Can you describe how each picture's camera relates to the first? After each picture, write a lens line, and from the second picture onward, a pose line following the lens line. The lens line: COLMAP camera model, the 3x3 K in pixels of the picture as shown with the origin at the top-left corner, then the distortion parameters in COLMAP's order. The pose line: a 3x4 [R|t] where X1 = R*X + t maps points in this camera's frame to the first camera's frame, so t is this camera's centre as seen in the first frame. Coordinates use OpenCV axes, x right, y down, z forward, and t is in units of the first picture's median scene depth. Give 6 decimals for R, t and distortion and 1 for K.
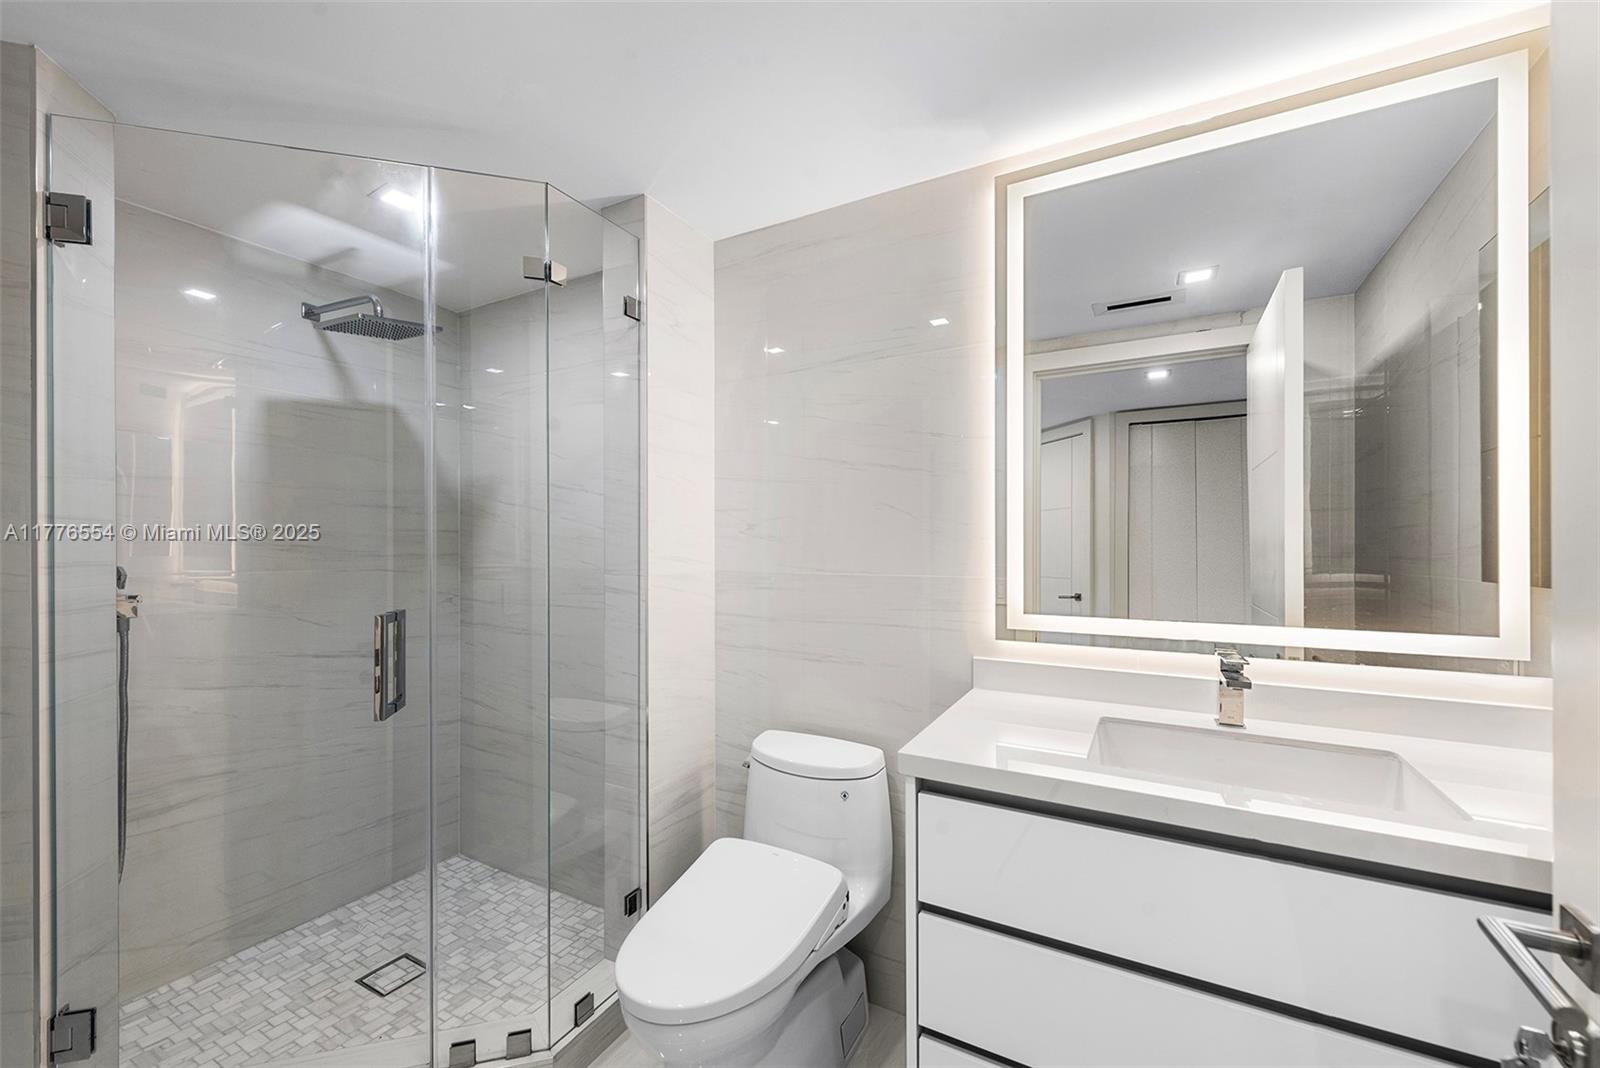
lens RADIAL K [[665.5, 0, 800.1], [0, 665.5, 535.7], [0, 0, 1]] dist [0.001944, 0.000548]
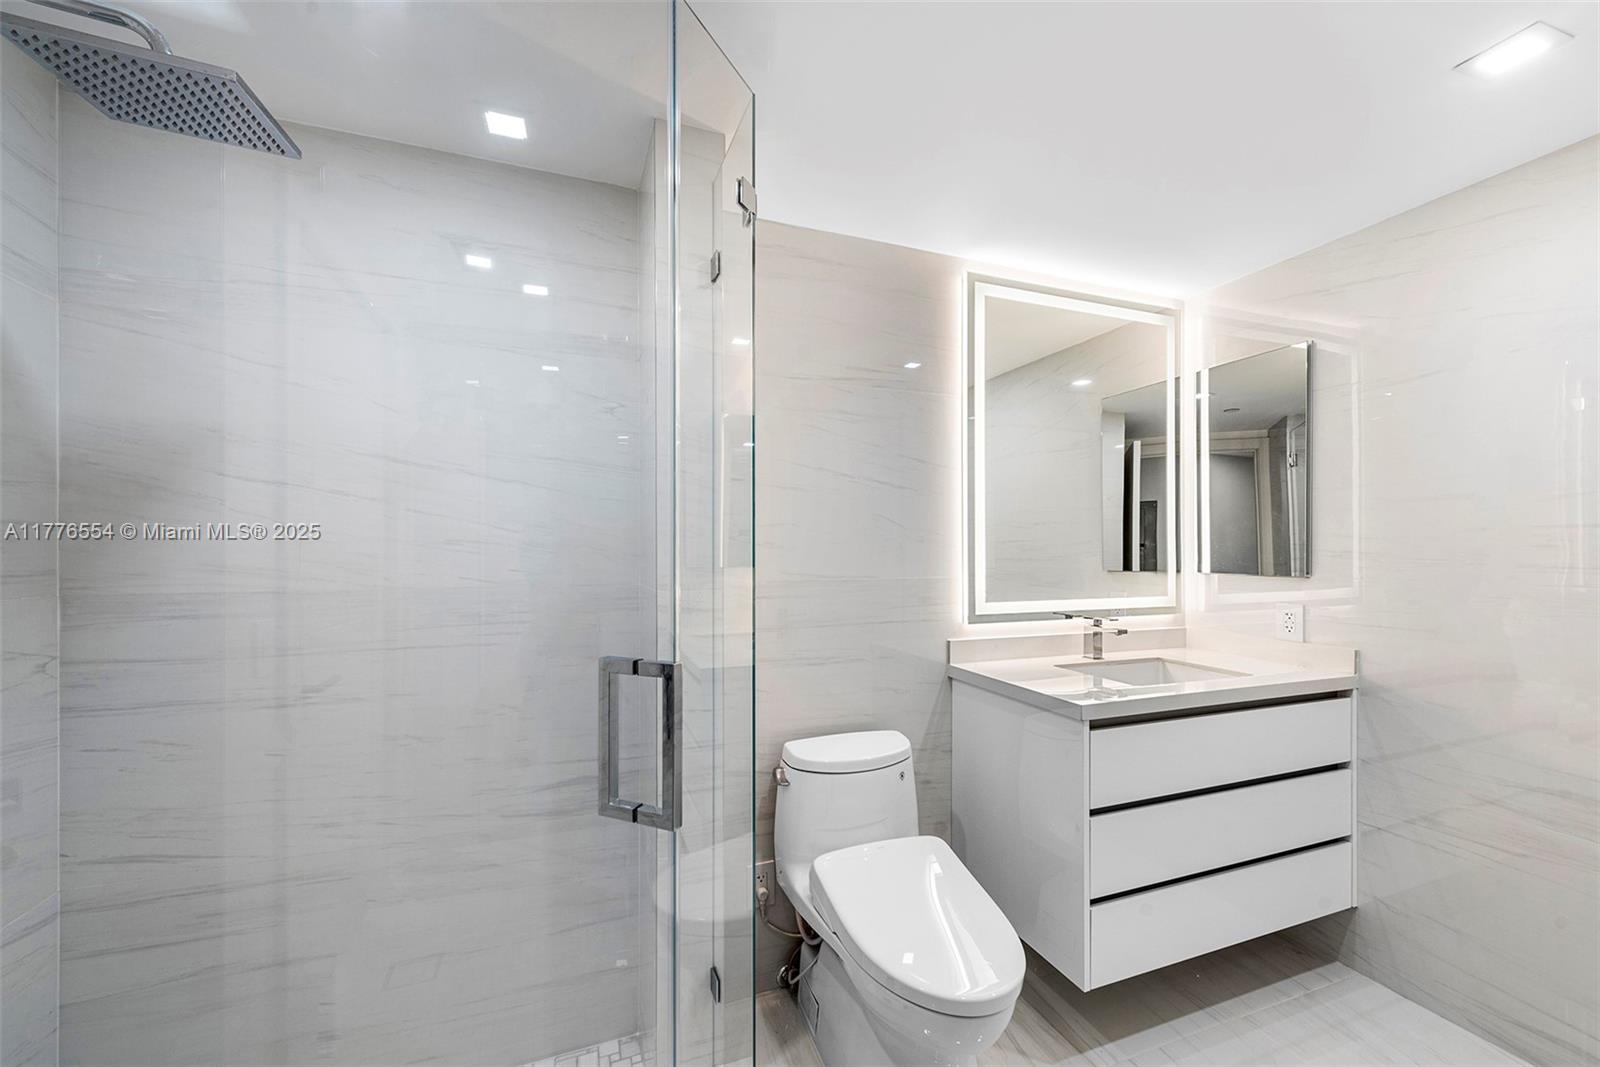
lens RADIAL K [[632.6, 0, 805.7], [0, 632.6, 543.8], [0, 0, 1]] dist [-0.004853, 0.001717]
pose [[0.622463, 0.008460, 0.782604, -0.872658], [-0.010084, 0.999945, -0.002788, 0.004781], [-0.782584, -0.006156, 0.622514, 0.467208]]
